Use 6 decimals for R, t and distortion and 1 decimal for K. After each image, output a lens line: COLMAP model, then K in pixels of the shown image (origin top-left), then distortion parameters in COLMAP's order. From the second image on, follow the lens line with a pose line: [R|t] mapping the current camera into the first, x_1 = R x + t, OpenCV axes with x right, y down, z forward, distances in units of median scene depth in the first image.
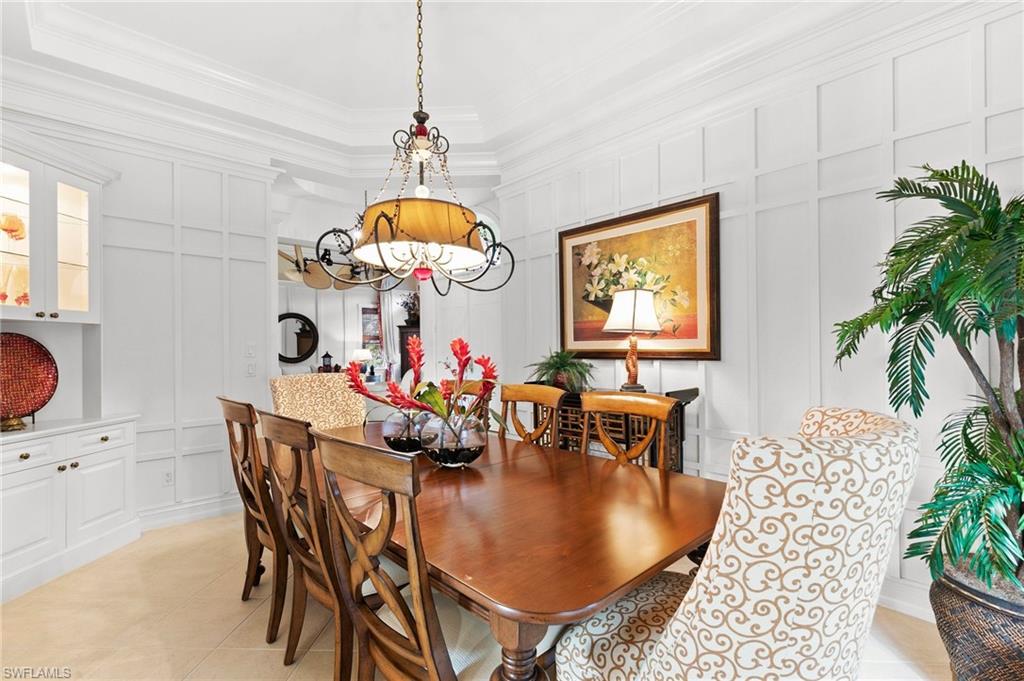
lens RADIAL K [[462.0, 0, 514.9], [0, 462.0, 347.6], [0, 0, 1]] dist [0.009312, -0.000864]
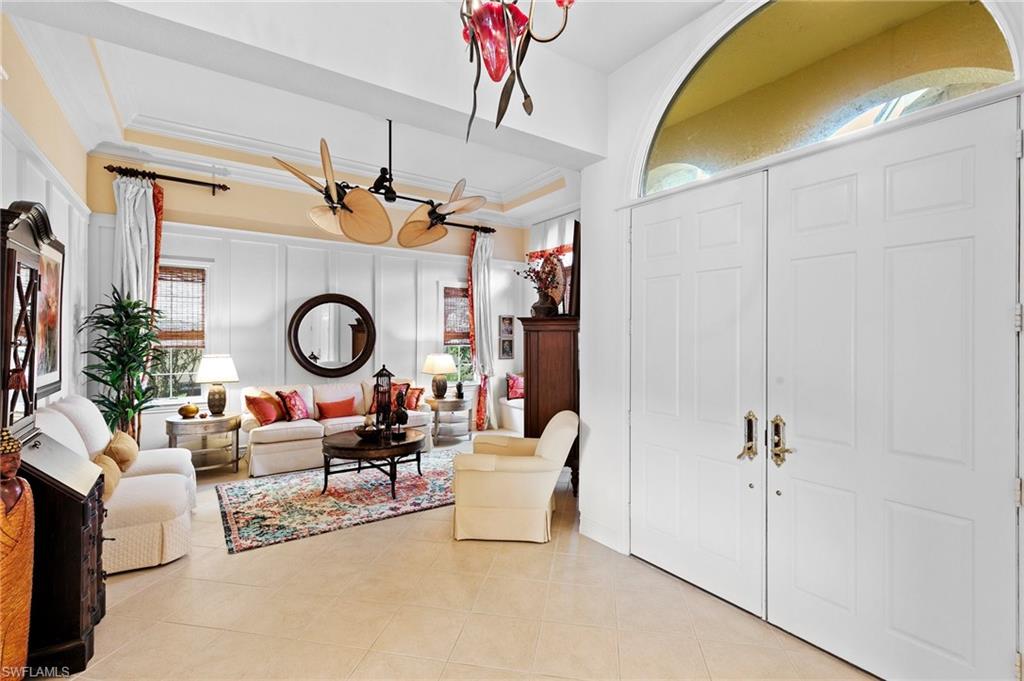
lens RADIAL K [[462.0, 0, 510.1], [0, 462.0, 335.6], [0, 0, 1]] dist [0.009312, -0.000864]
pose [[0.987347, 0.011915, -0.158124, -0.148723], [-0.012773, 0.999909, -0.004409, -0.020120], [0.158057, 0.006373, 0.987409, 0.413321]]
